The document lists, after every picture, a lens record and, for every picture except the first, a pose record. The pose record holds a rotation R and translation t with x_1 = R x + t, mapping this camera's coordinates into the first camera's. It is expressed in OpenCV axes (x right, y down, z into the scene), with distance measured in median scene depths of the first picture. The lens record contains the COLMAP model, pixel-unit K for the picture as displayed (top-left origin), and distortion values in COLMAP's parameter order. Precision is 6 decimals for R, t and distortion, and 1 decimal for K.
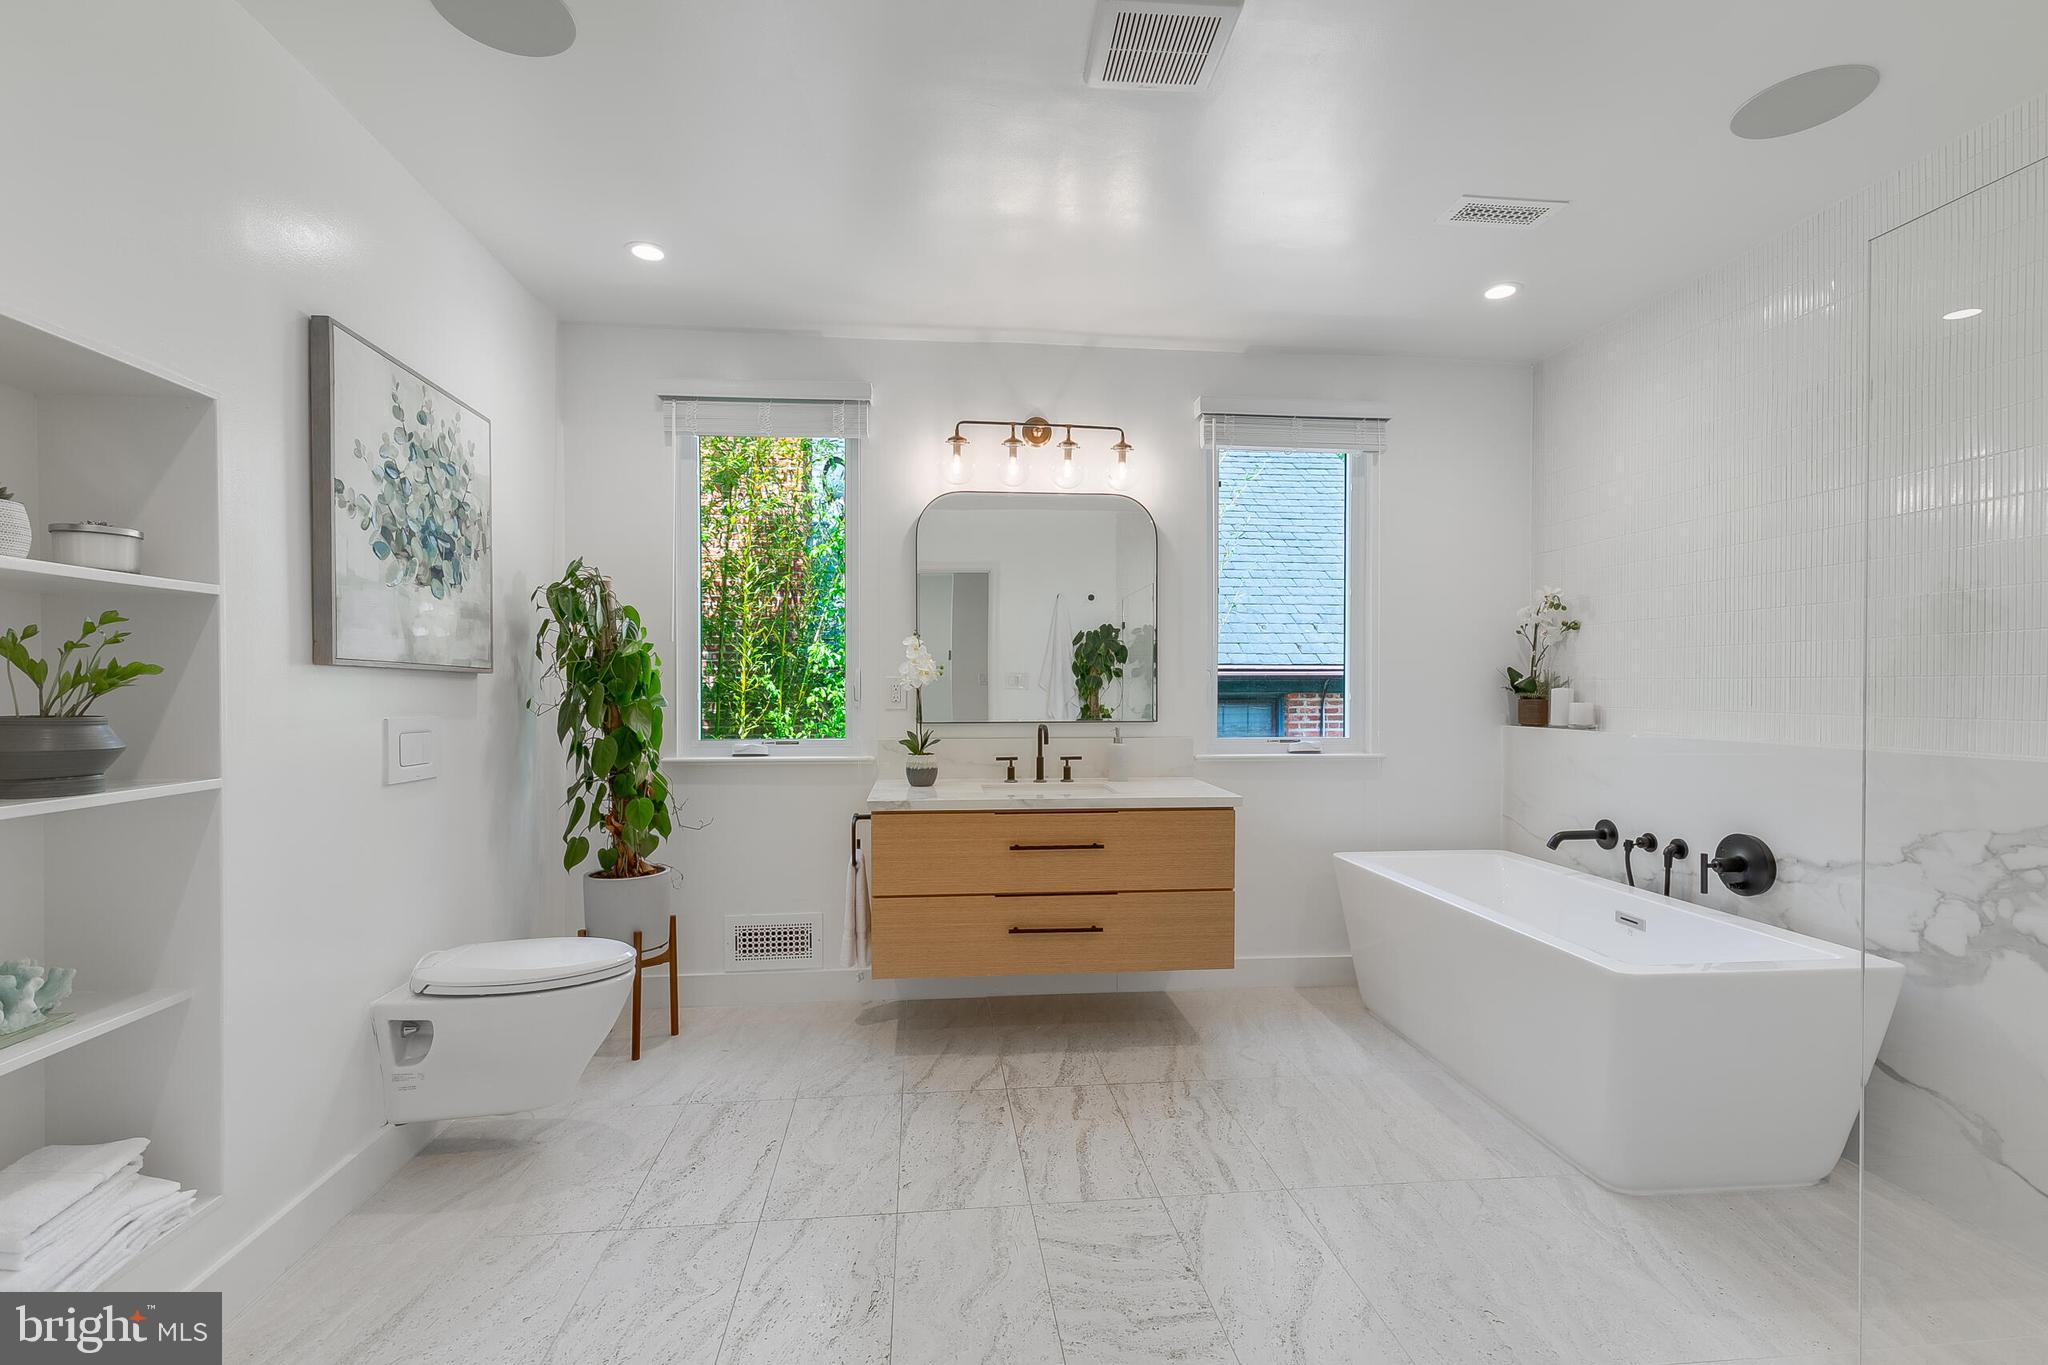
lens RADIAL K [[975.9, 0, 1024.0], [0, 975.9, 682.5], [0, 0, 1]] dist [0.037796, 0.000075]
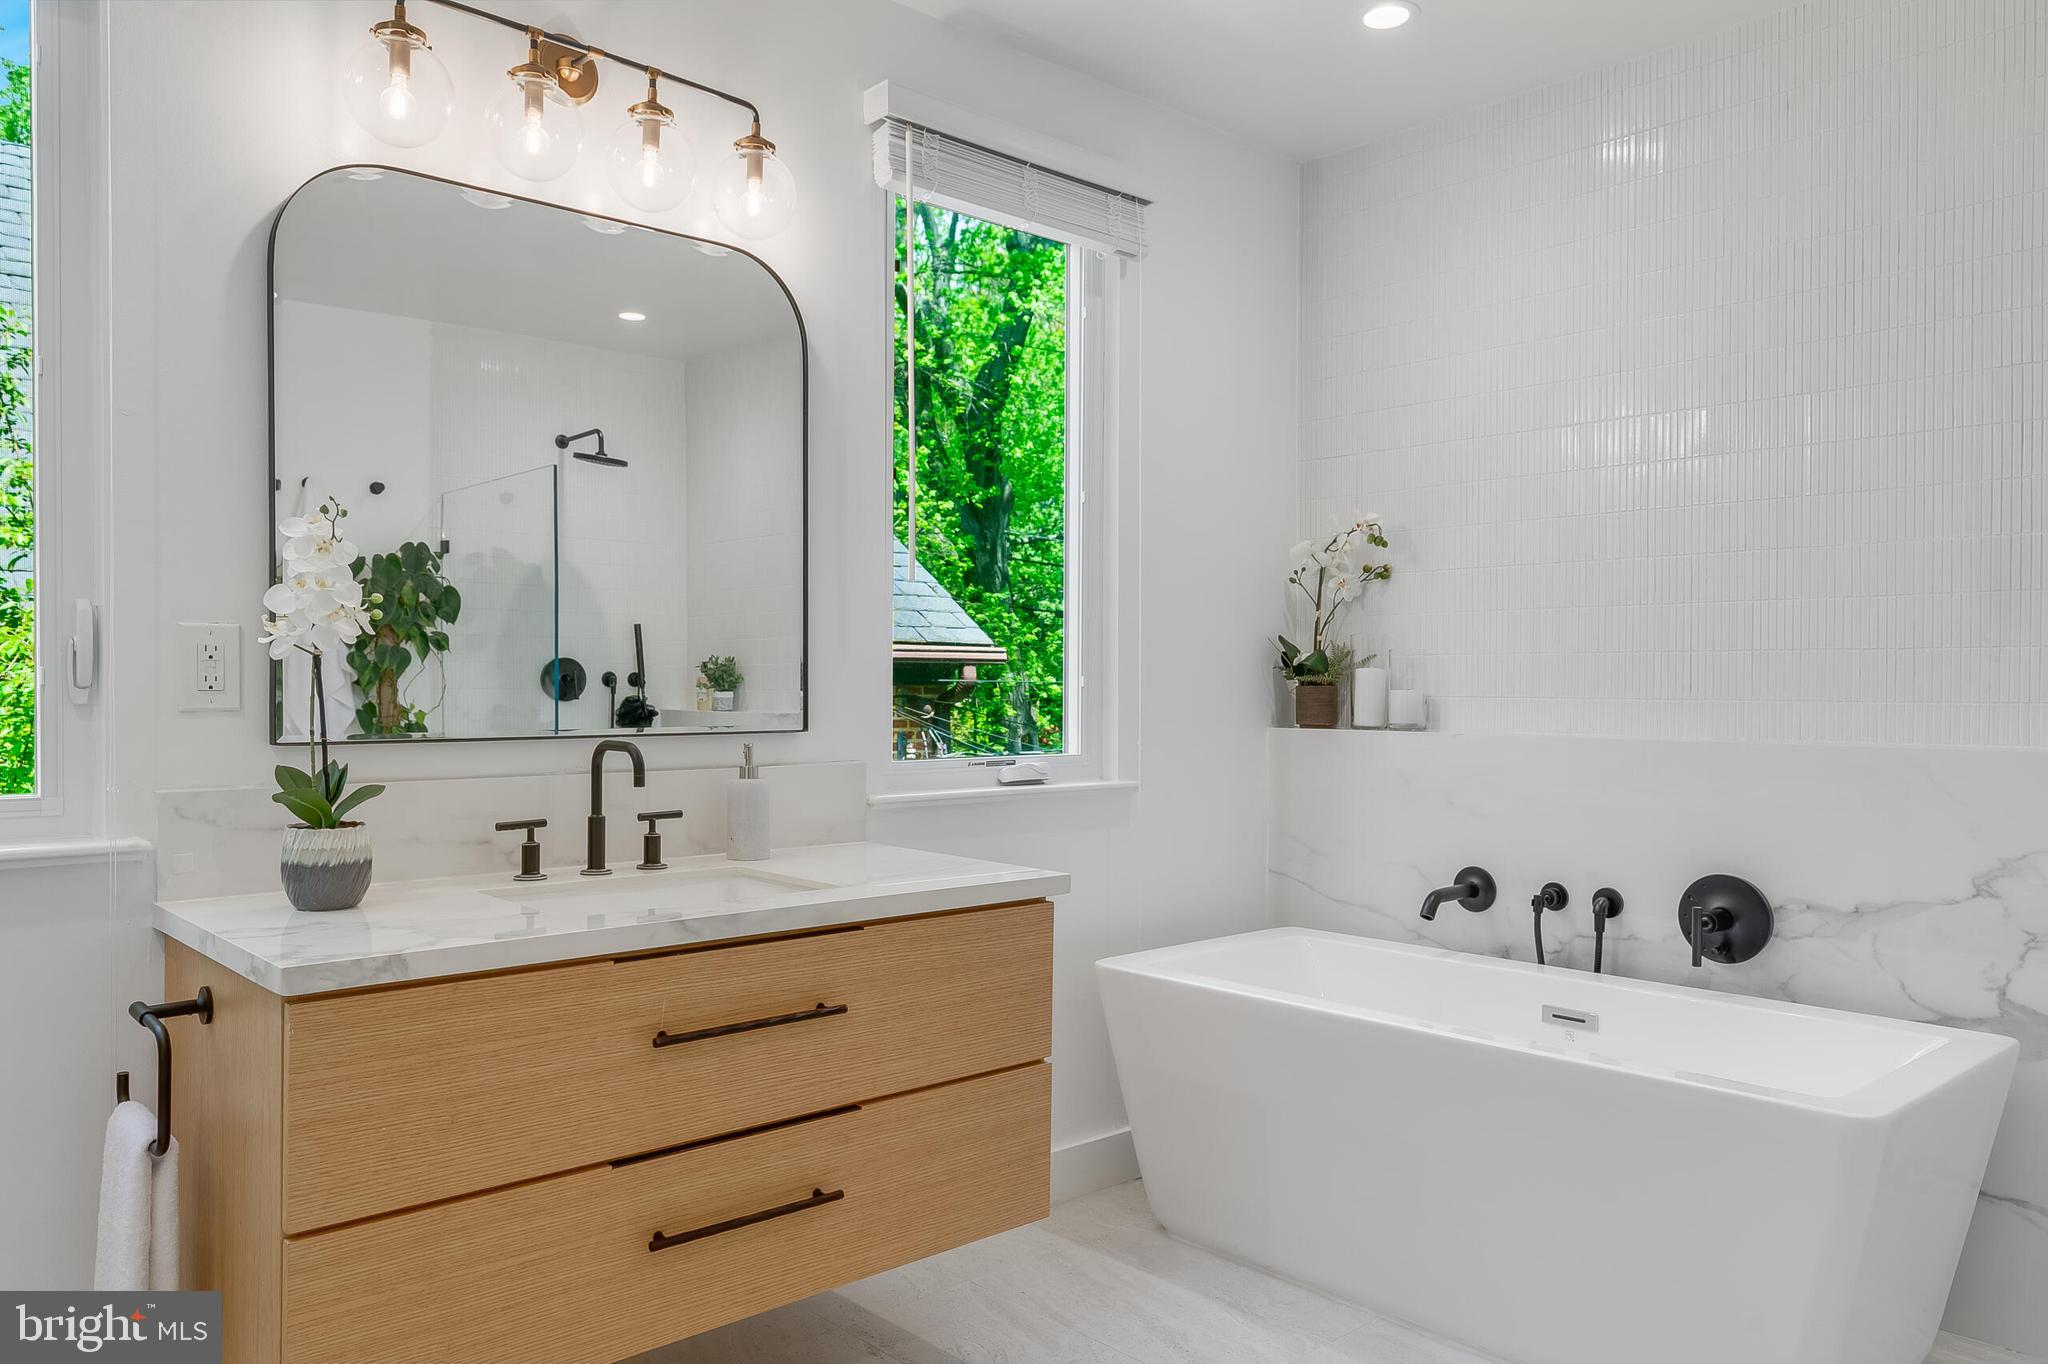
lens RADIAL K [[1509.5, 0, 1024.0], [0, 1509.5, 682.0], [0, 0, 1]] dist [0.031248, -0.002576]
pose [[0.796664, 0.002731, 0.604416, -0.240511], [-0.005251, 0.999983, 0.002402, 0.013871], [-0.604399, -0.005087, 0.796665, 0.350835]]
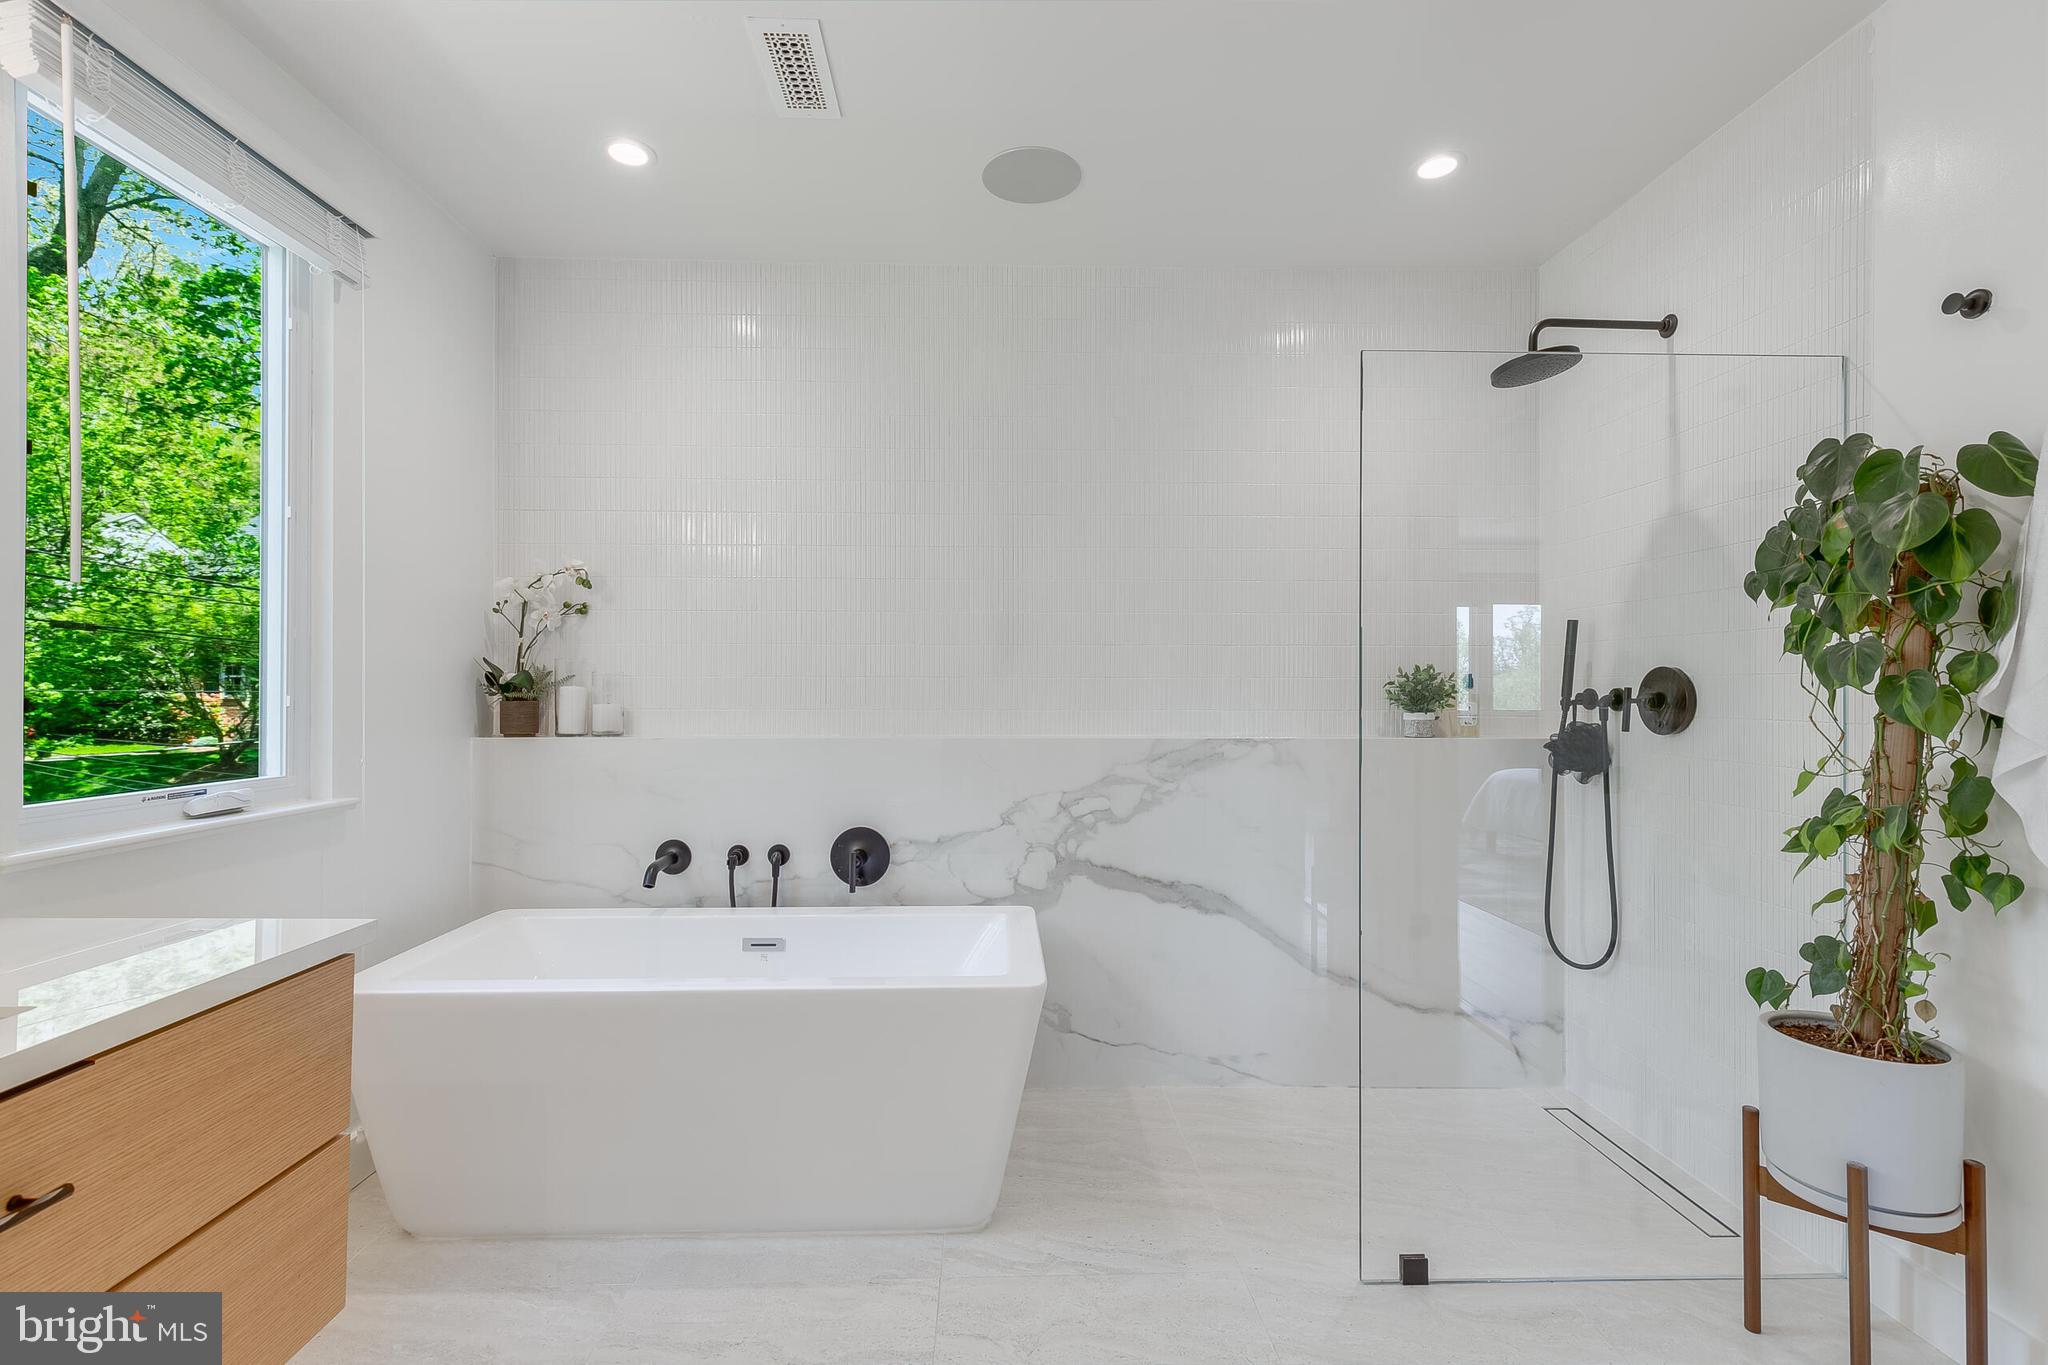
lens RADIAL K [[917.8, 0, 1024.0], [0, 917.8, 682.5], [0, 0, 1]] dist [0.012631, -0.000097]
pose [[0.066826, 0.005517, 0.997749, -0.173226], [-0.005981, 0.999969, -0.005128, 0.004445], [-0.997747, -0.005624, 0.066857, 0.596385]]
